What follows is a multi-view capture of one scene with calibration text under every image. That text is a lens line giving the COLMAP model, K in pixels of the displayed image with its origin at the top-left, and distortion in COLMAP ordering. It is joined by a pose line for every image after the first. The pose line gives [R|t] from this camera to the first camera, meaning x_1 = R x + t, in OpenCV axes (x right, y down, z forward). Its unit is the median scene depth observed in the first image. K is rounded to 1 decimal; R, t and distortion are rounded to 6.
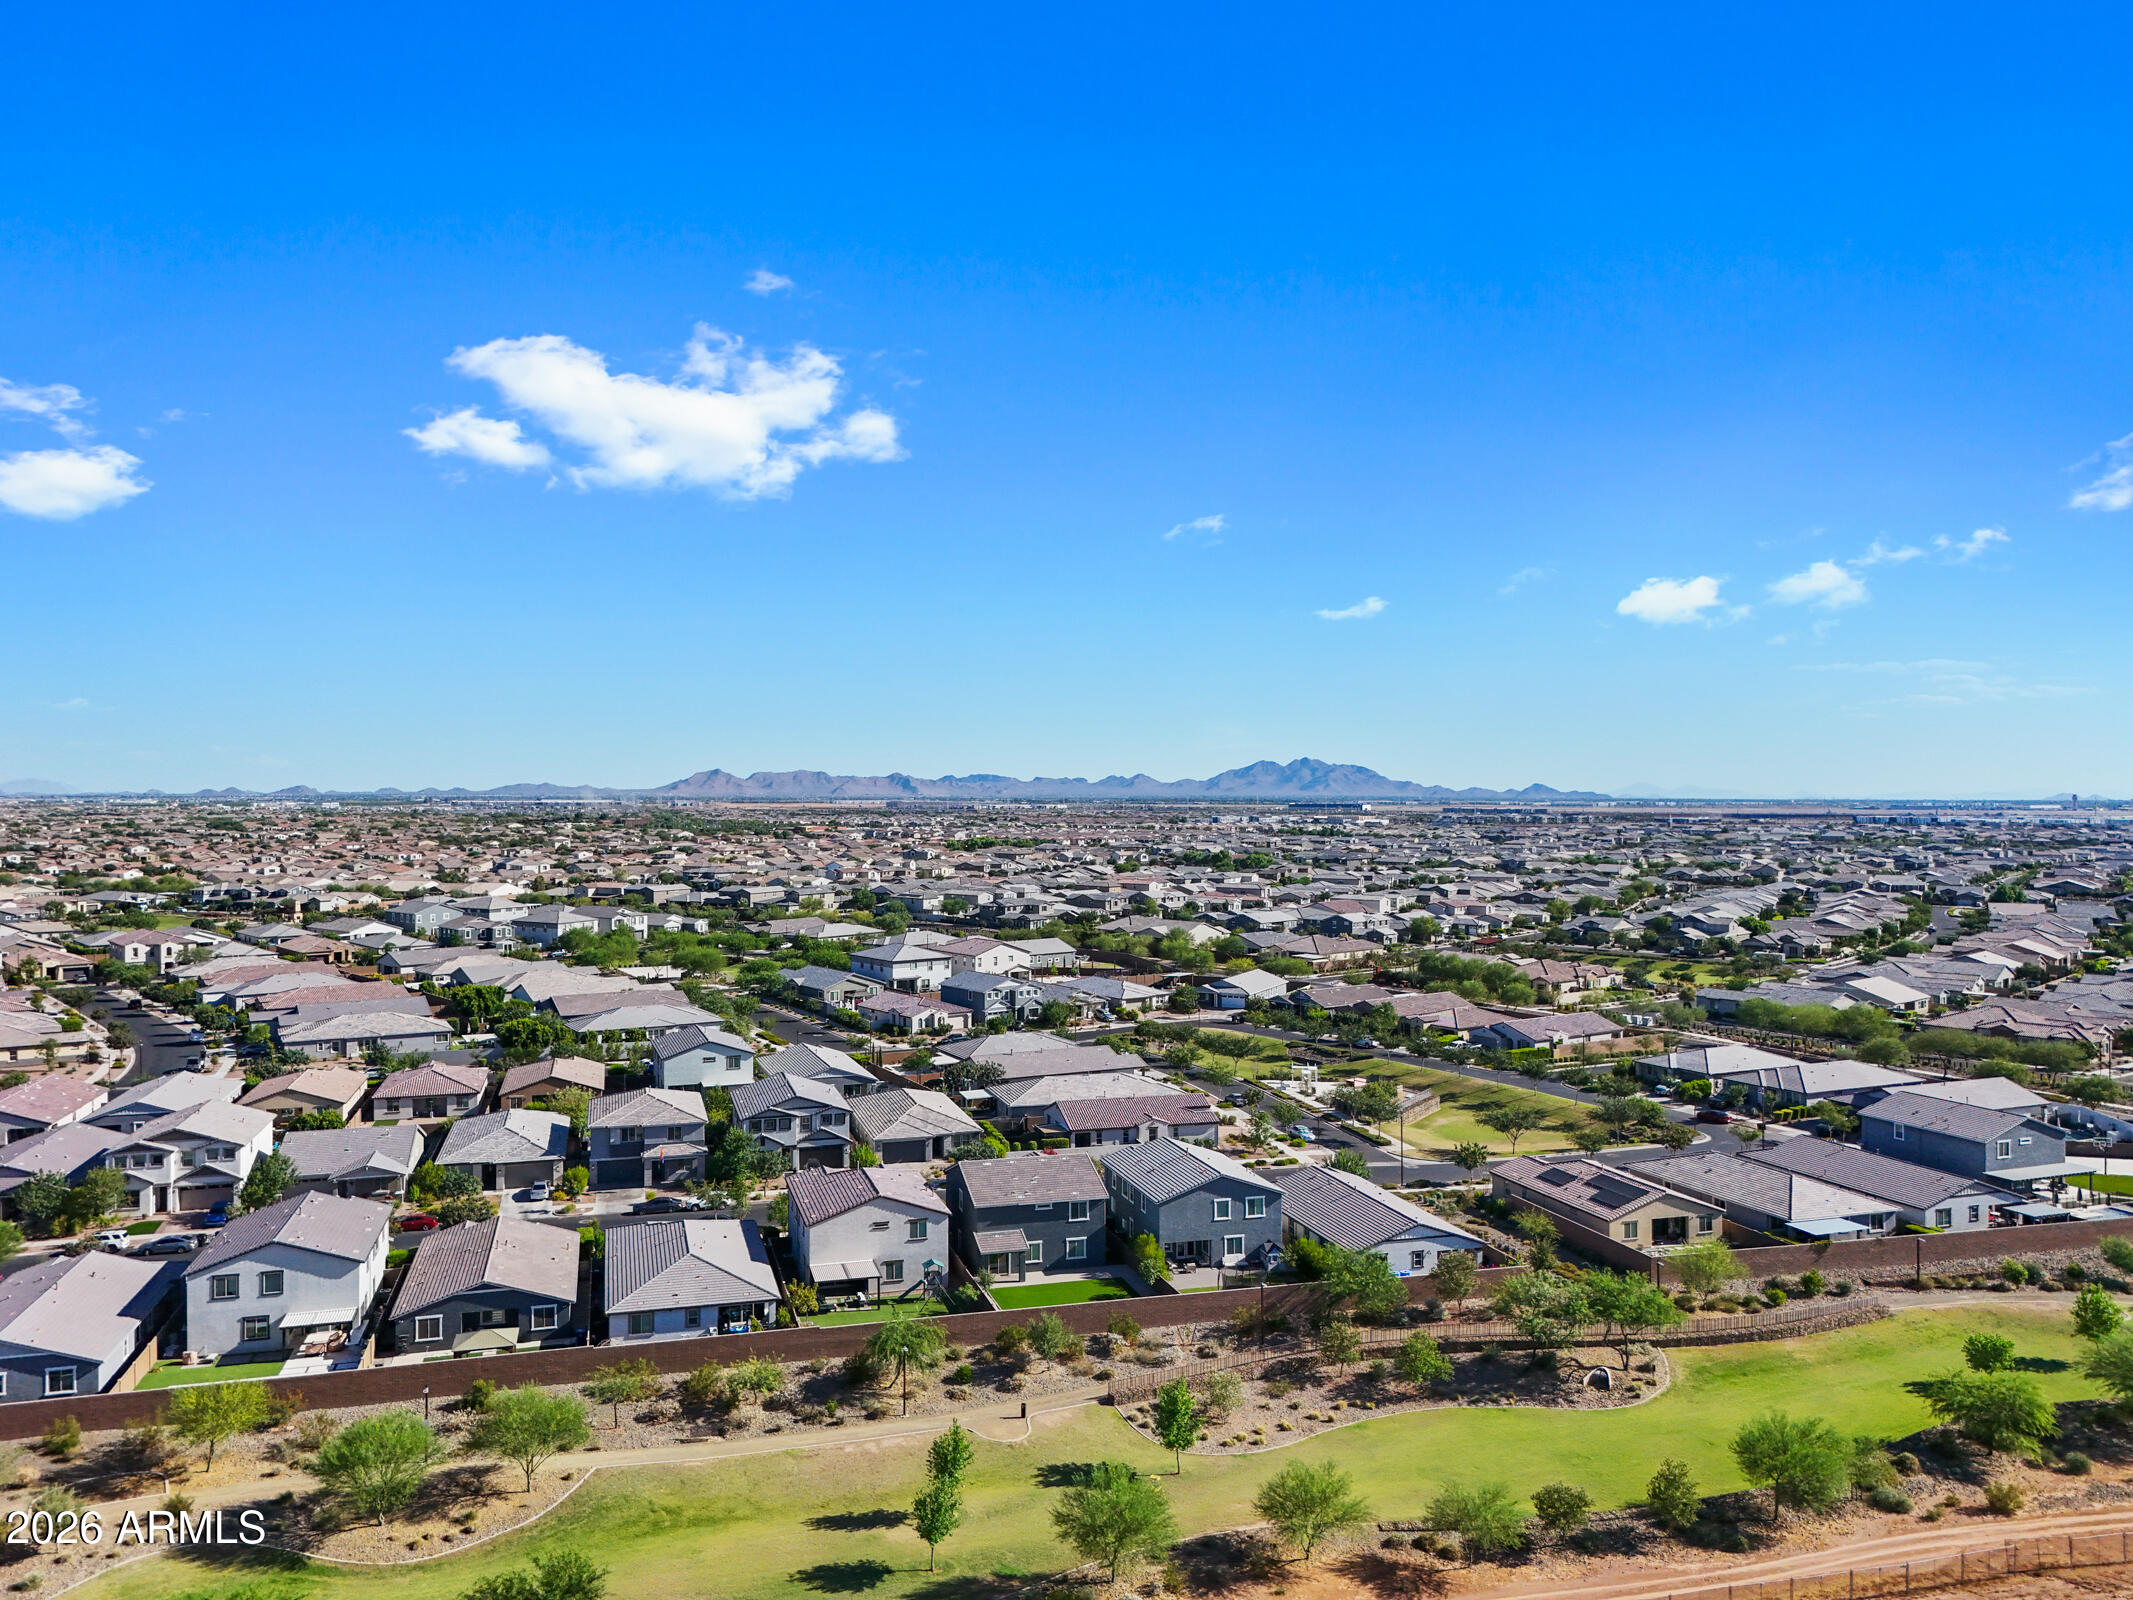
lens RADIAL K [[1585.2, 0, 1066.5], [0, 1585.2, 800.0], [0, 0, 1]] dist [0.085450, -0.088726]
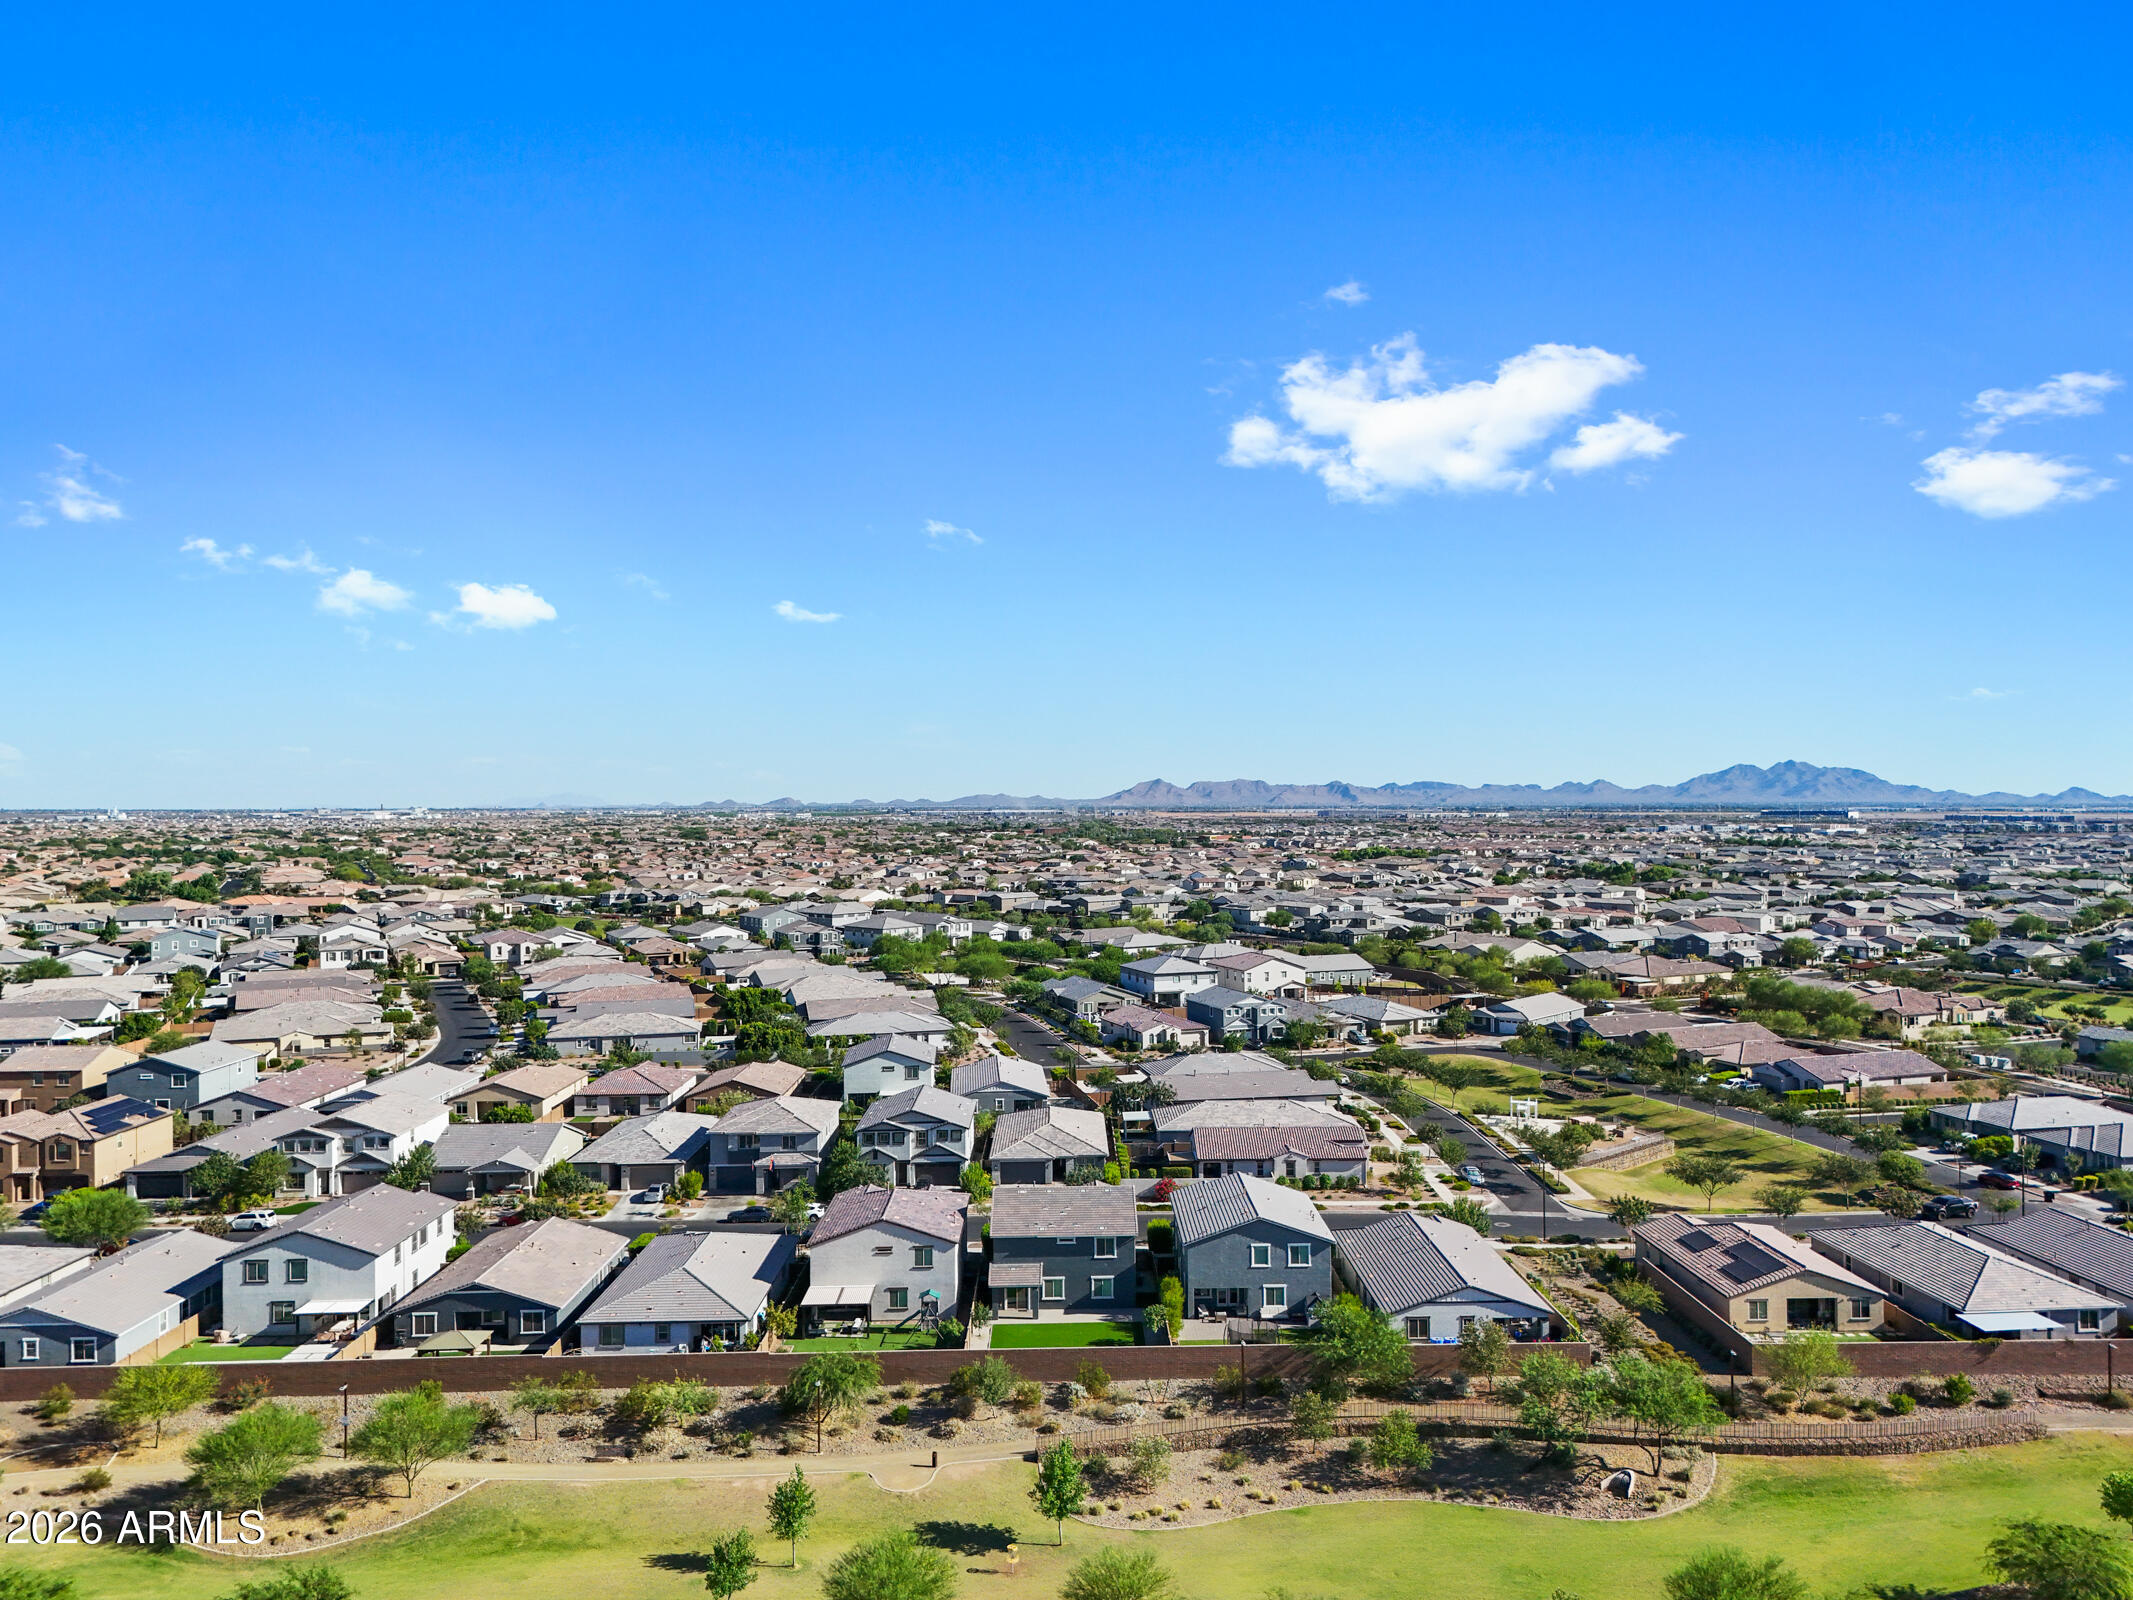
lens RADIAL K [[1607.8, 0, 1117.2], [0, 1607.8, 796.2], [0, 0, 1]] dist [0.076444, -0.067819]
pose [[0.970046, -0.006164, -0.242844, 0.237829], [0.004261, 0.999956, -0.008364, 0.001193], [0.242885, 0.007079, 0.970029, 0.077392]]
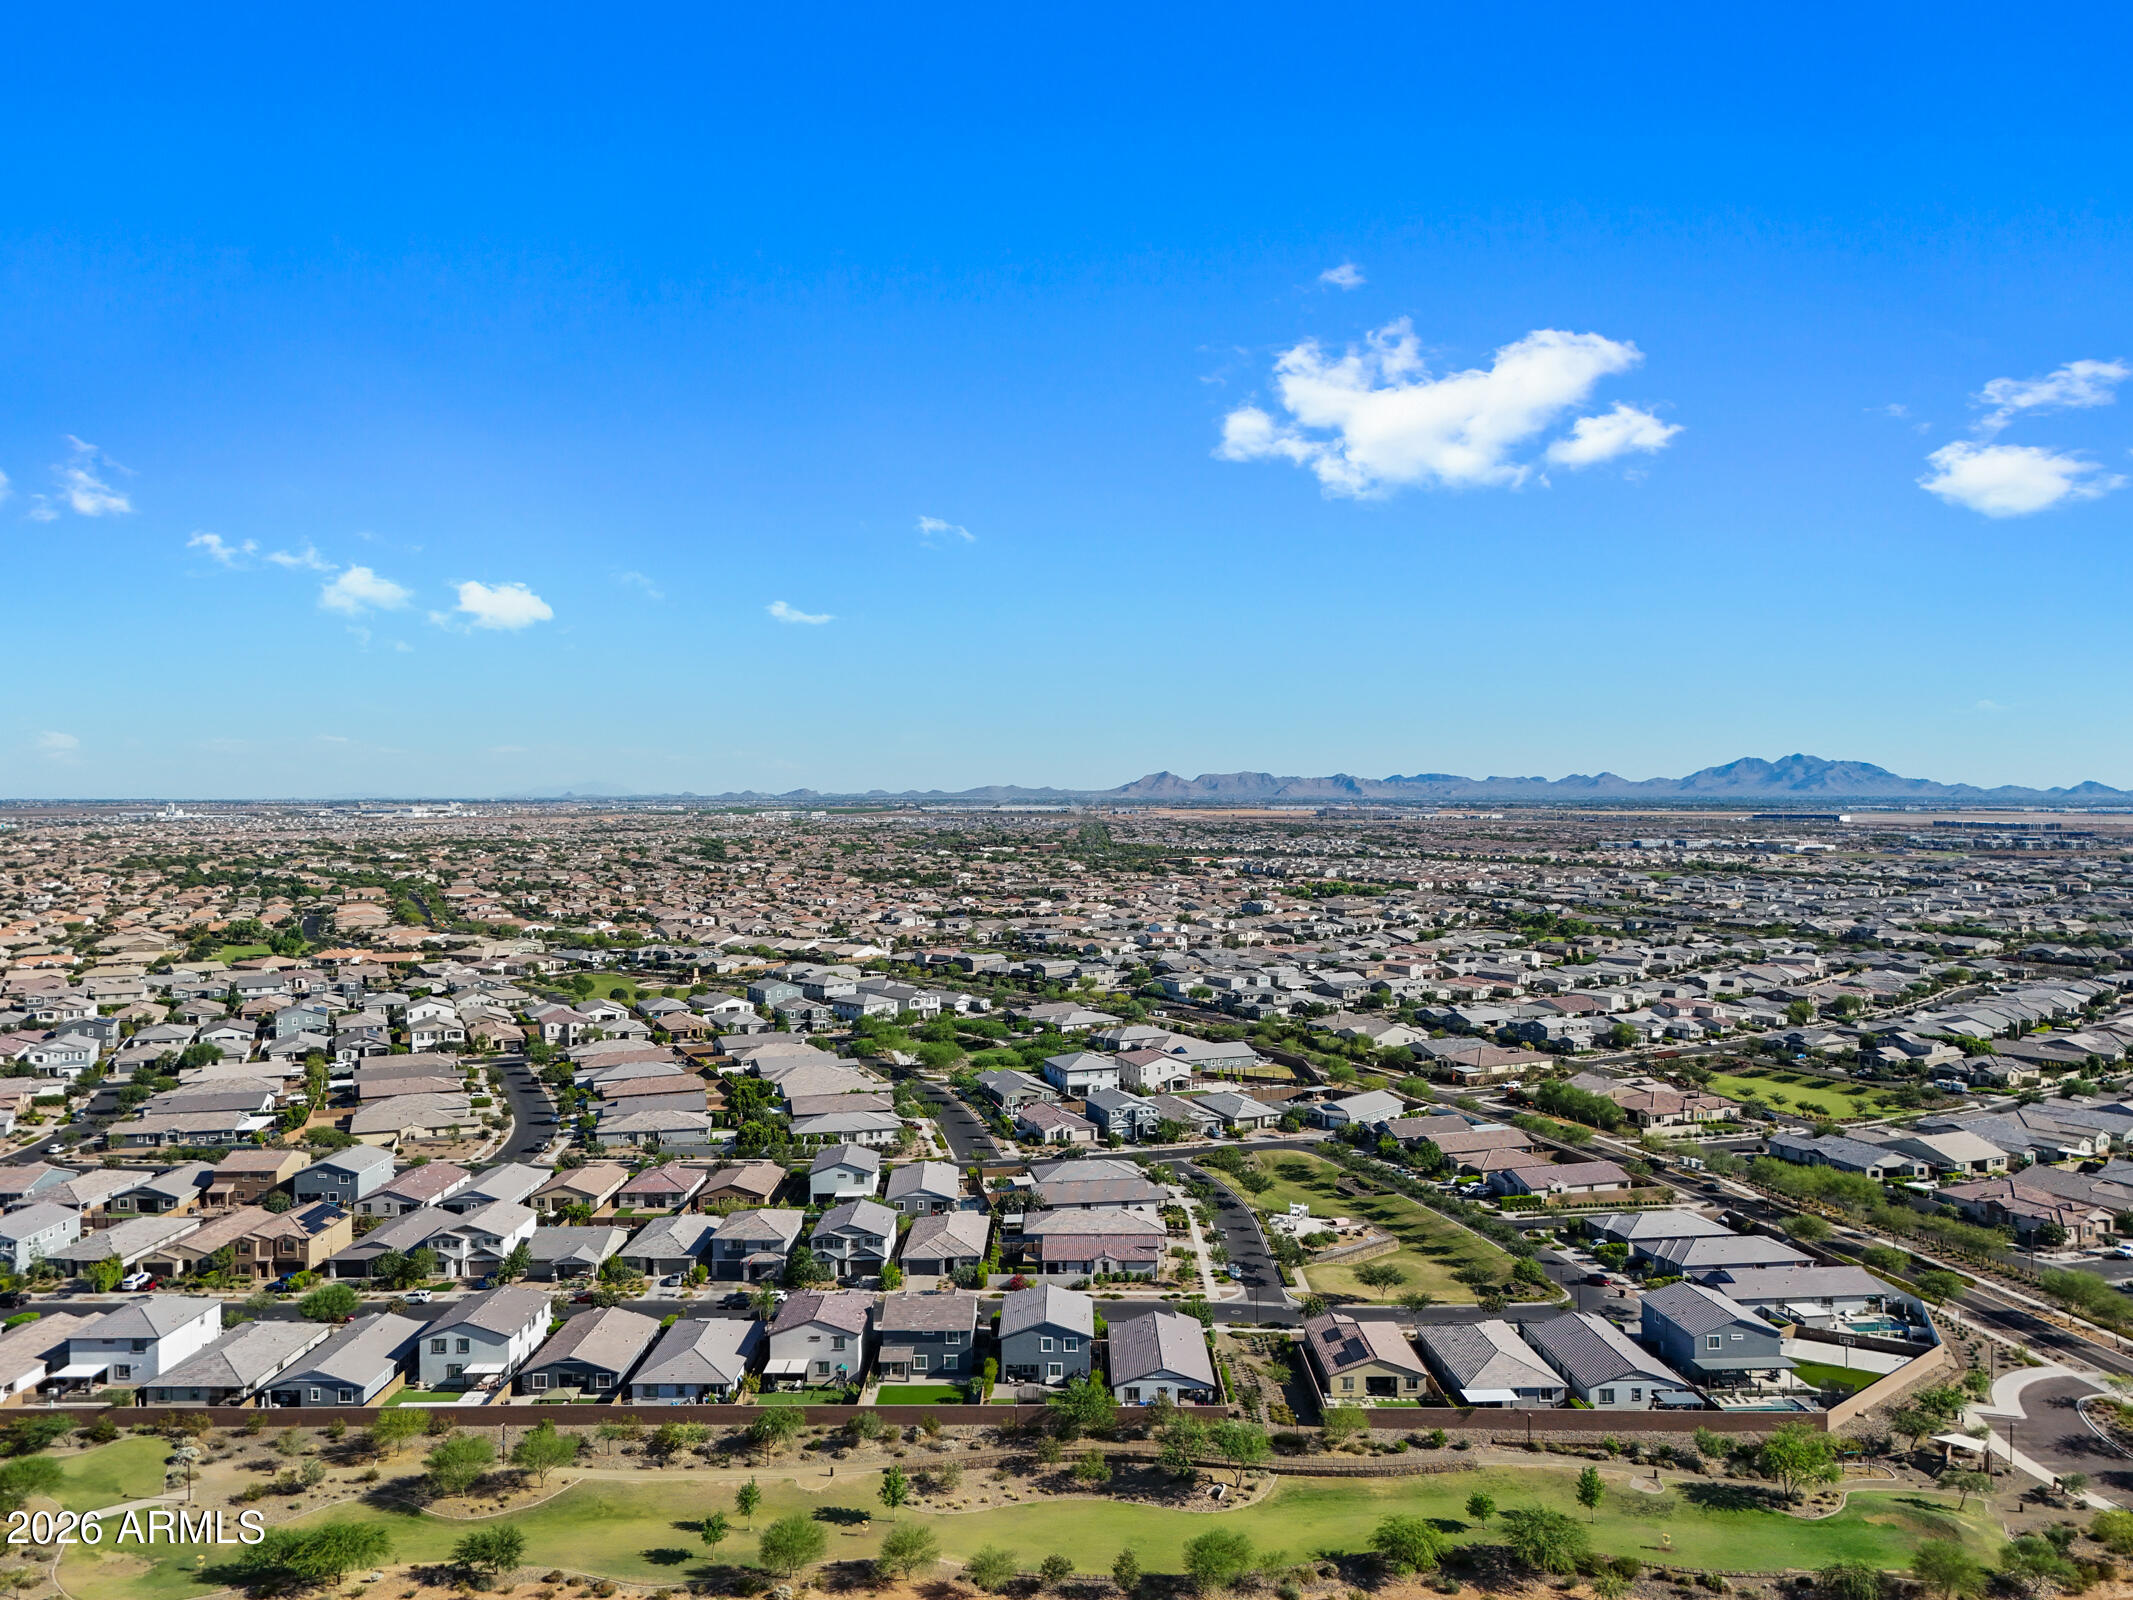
lens RADIAL K [[1588.7, 0, 1065.2], [0, 1588.7, 784.1], [0, 0, 1]] dist [0.070465, -0.057898]
pose [[0.959740, -0.003423, -0.280869, 0.517762], [0.001352, 0.999970, -0.007565, -0.244070], [0.280886, 0.006881, 0.959716, -0.409893]]
